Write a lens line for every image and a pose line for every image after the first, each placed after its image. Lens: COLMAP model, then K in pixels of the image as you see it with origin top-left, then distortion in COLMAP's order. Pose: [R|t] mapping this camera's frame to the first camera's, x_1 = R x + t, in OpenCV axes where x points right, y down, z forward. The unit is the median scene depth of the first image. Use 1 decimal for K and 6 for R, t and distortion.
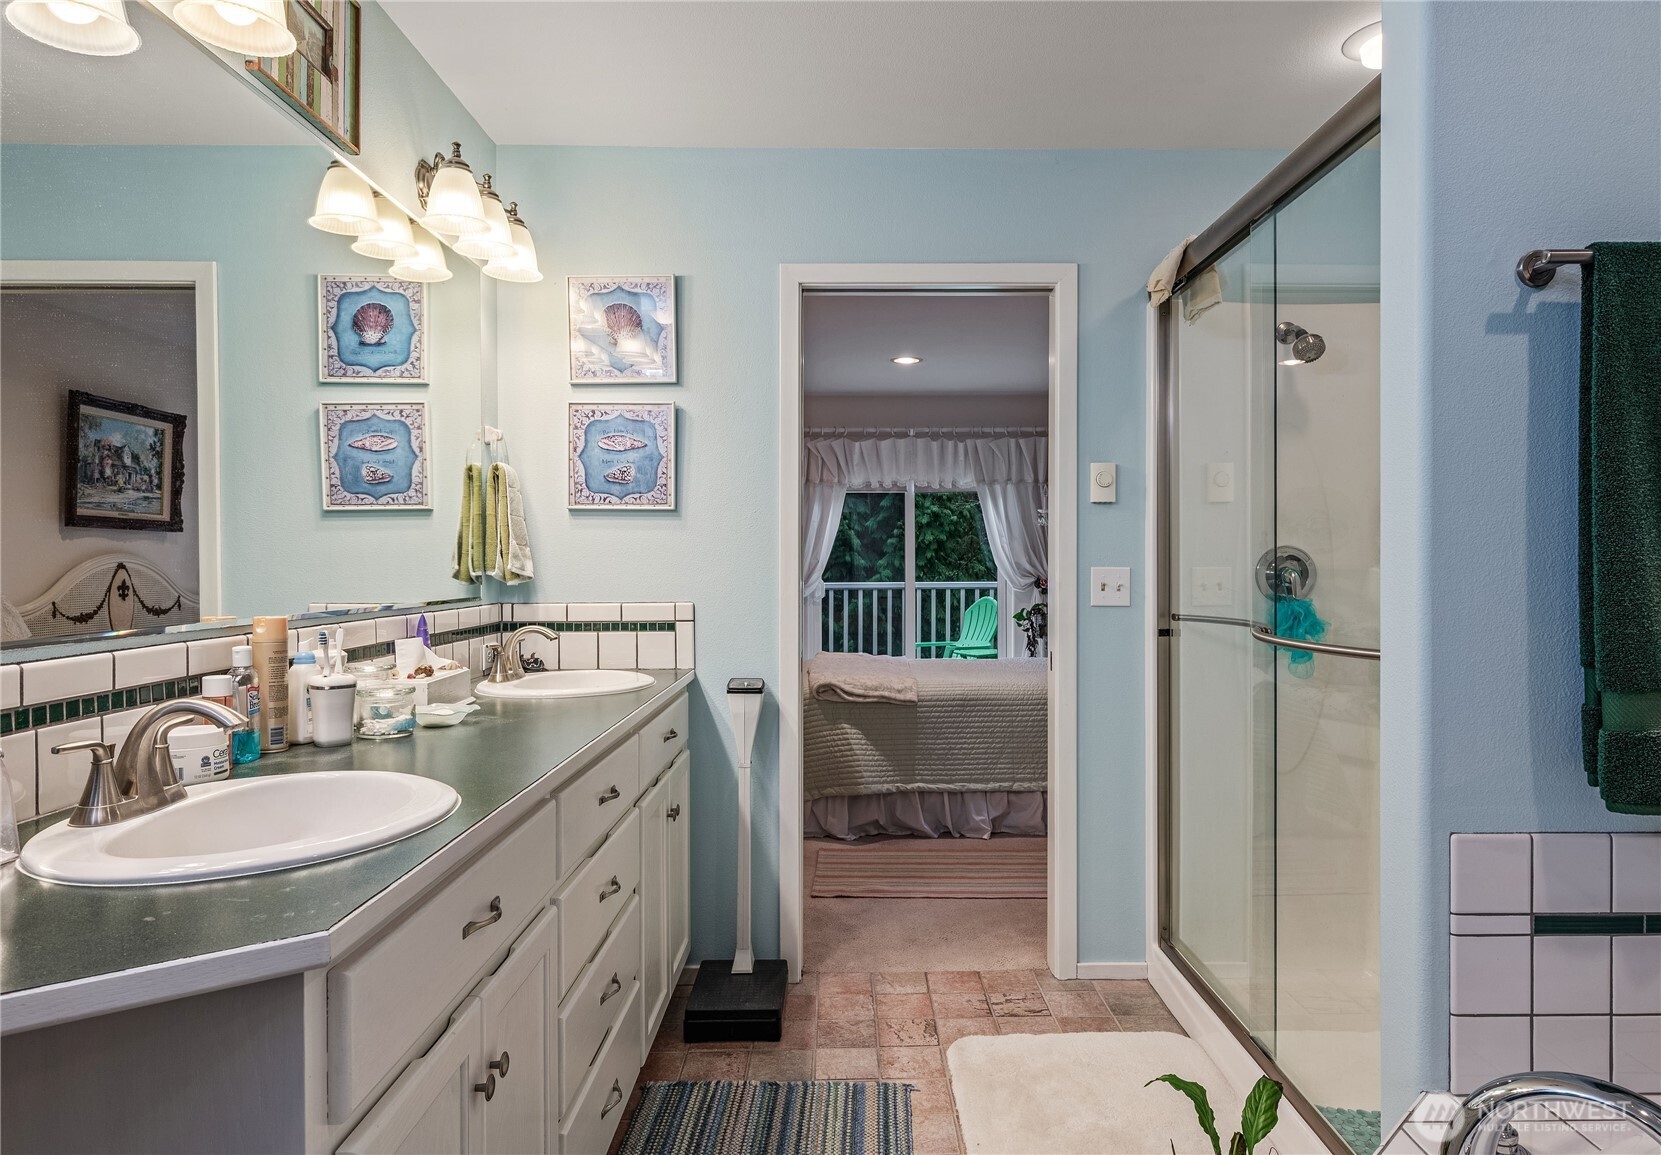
lens RADIAL K [[1060.8, 0, 833.0], [0, 1060.8, 576.8], [0, 0, 1]] dist [0.000115, 0.000330]
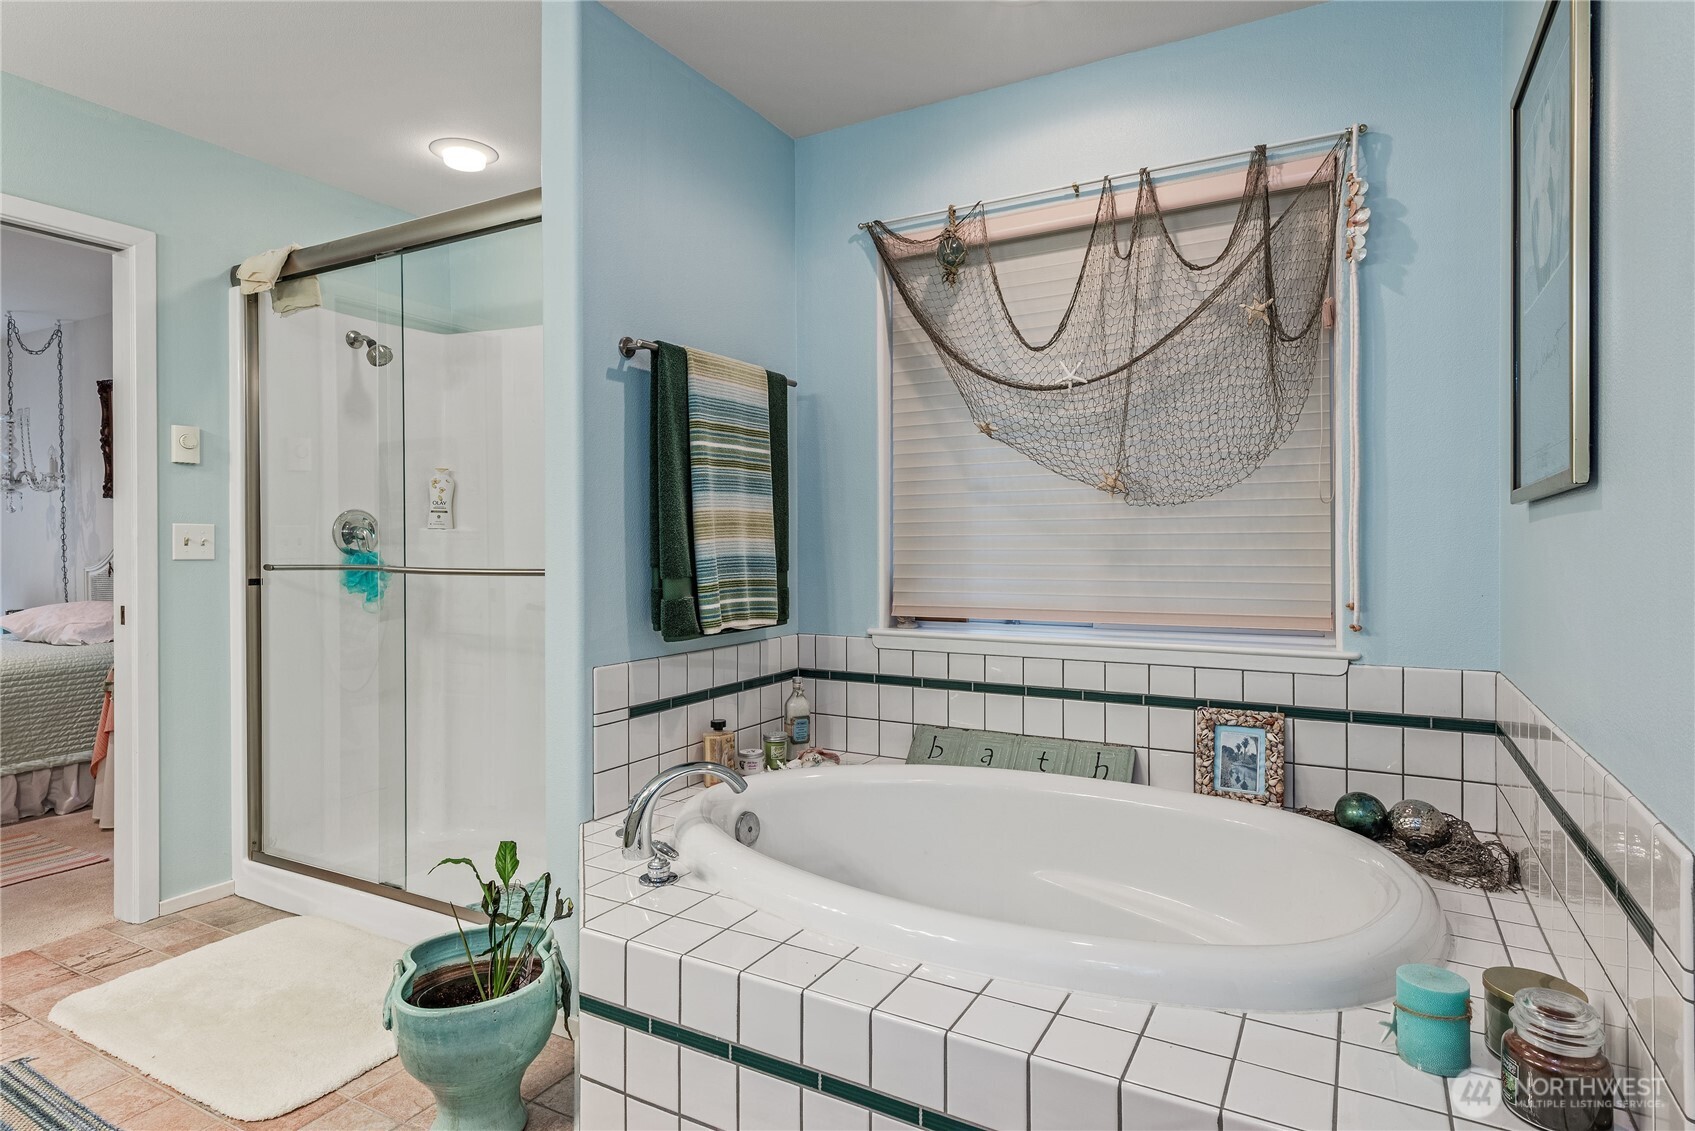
lens RADIAL K [[892.8, 0, 849.7], [0, 892.8, 556.0], [0, 0, 1]] dist [0.004980, -0.001026]
pose [[0.504689, -0.008740, 0.863257, -0.214629], [0.007454, 0.999956, 0.005766, 0.026829], [-0.863269, 0.003525, 0.504731, -0.040351]]
